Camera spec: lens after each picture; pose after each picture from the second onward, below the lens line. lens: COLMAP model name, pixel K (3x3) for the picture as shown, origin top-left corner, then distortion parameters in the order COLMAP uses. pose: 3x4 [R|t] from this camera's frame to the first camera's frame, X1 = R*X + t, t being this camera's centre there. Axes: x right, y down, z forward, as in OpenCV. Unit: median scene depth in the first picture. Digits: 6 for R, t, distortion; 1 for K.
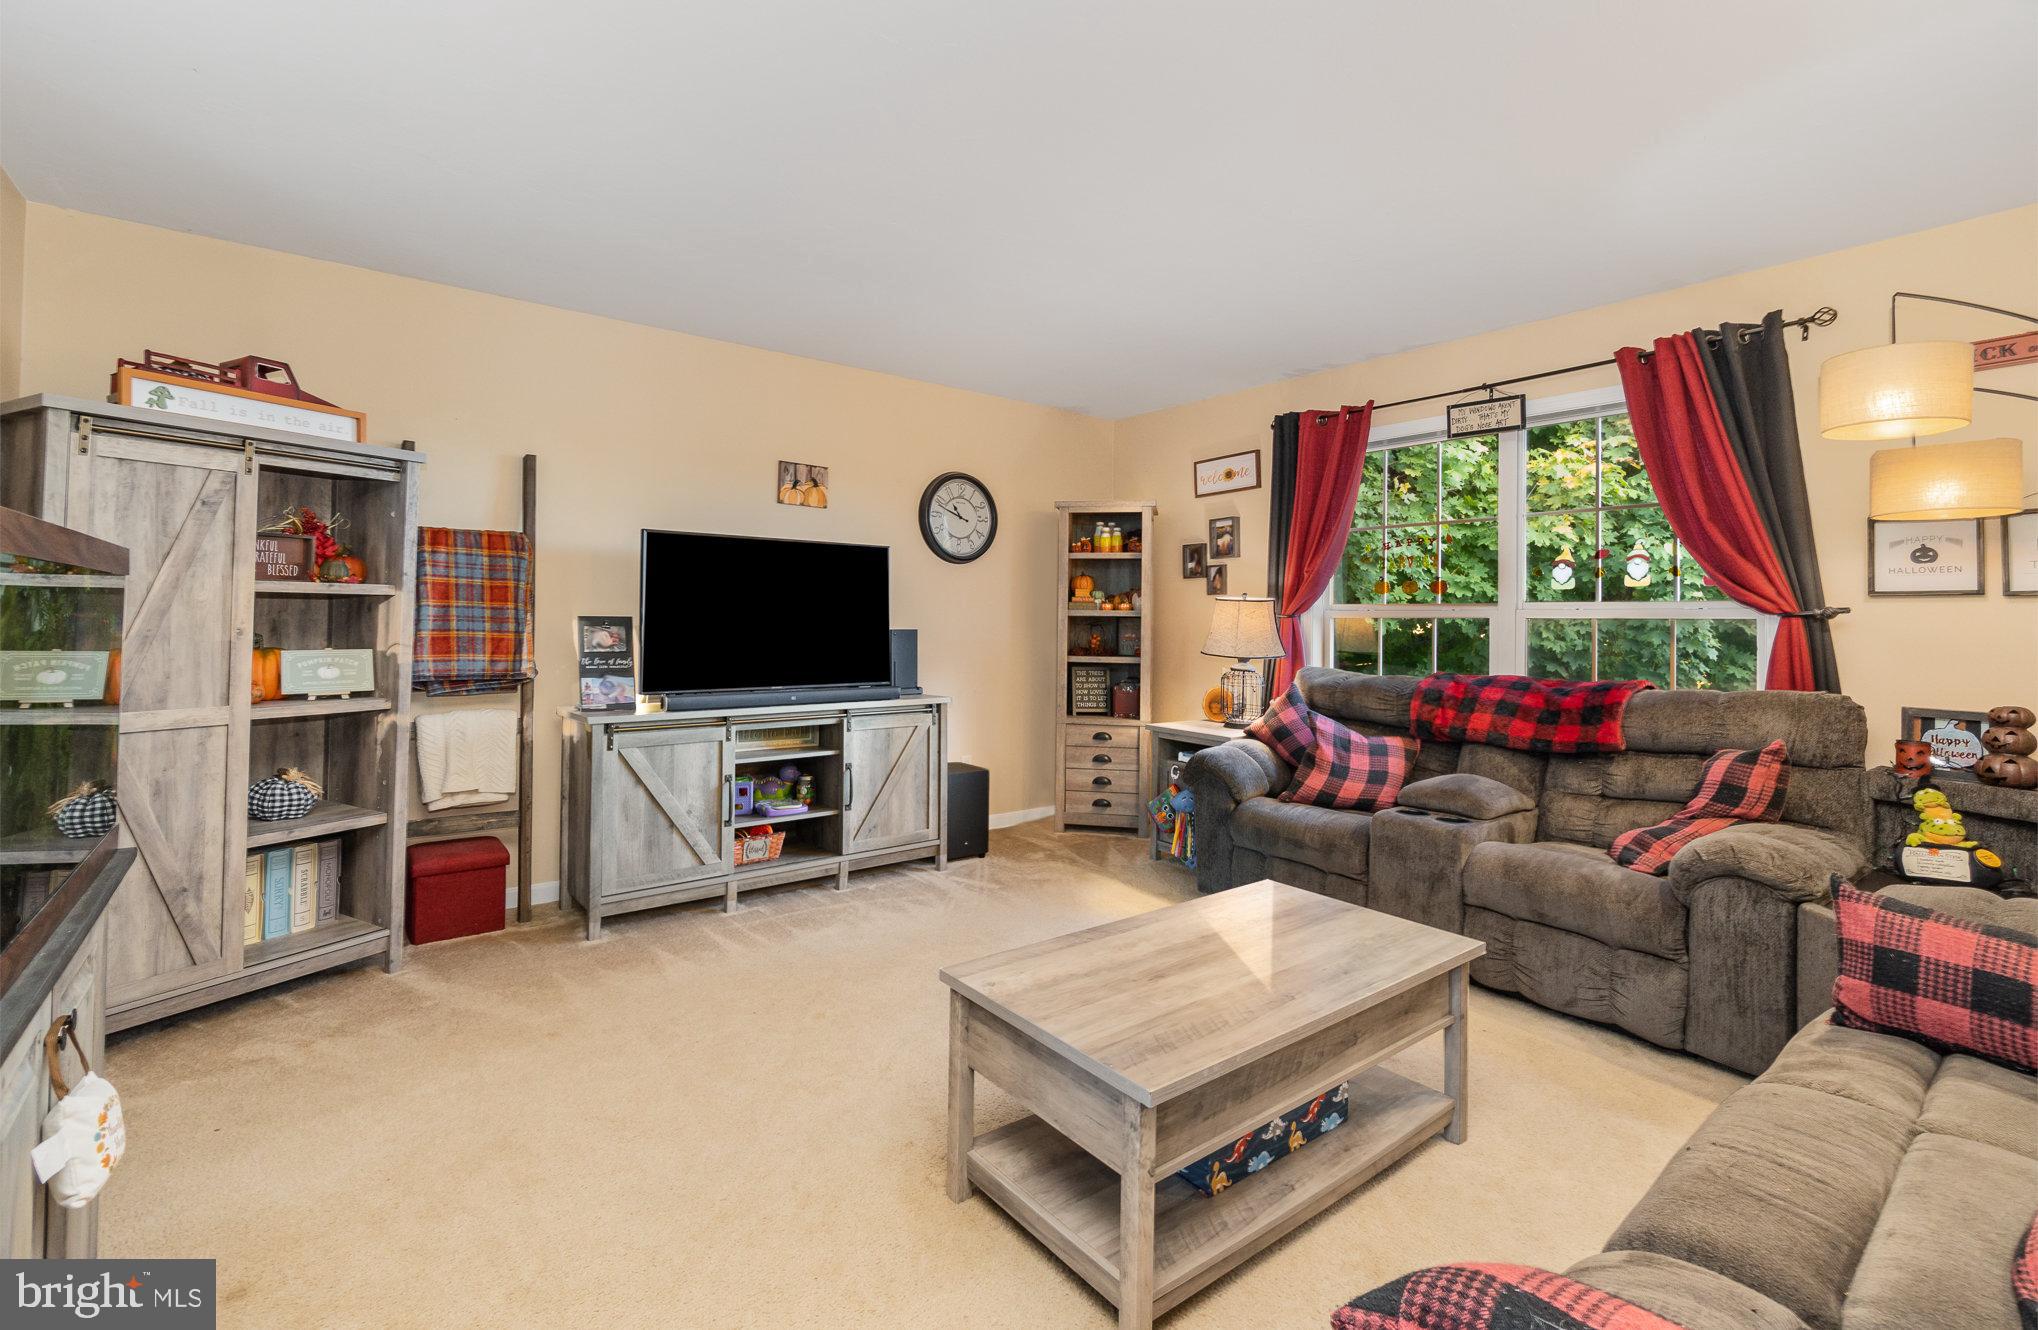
lens RADIAL K [[897.4, 0, 990.0], [0, 897.4, 545.7], [0, 0, 1]] dist [-0.004325, -0.002093]
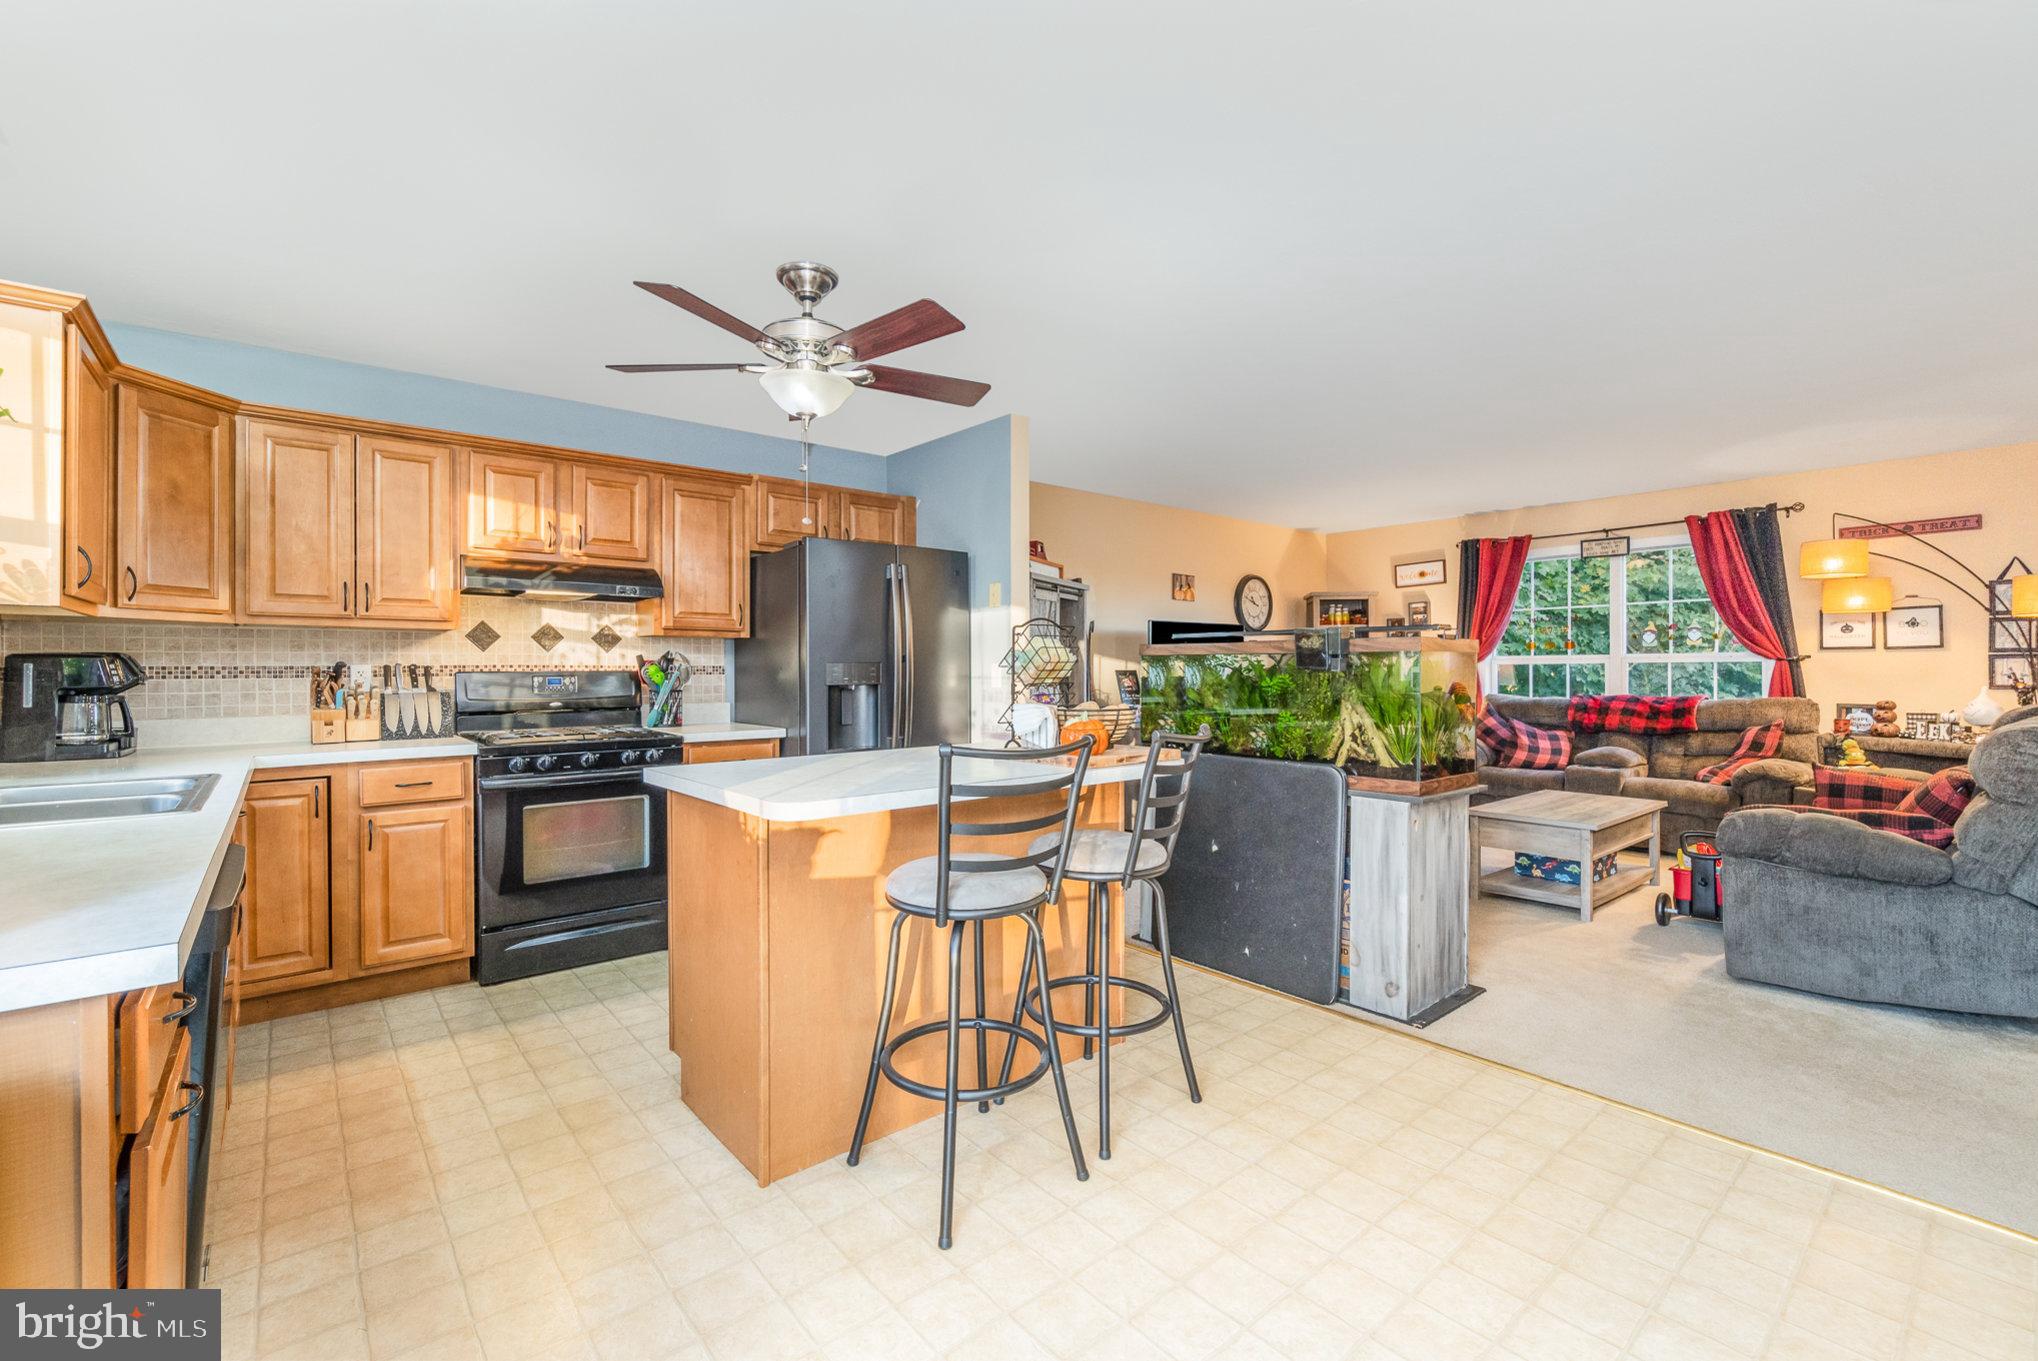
lens RADIAL K [[882.5, 0, 1011.5], [0, 882.5, 615.1], [0, 0, 1]] dist [-0.001650, 0.001703]
pose [[0.998444, -0.012795, 0.054274, -0.804987], [0.011802, 0.999758, 0.018566, -0.067966], [-0.054499, -0.017897, 0.998353, -0.756486]]
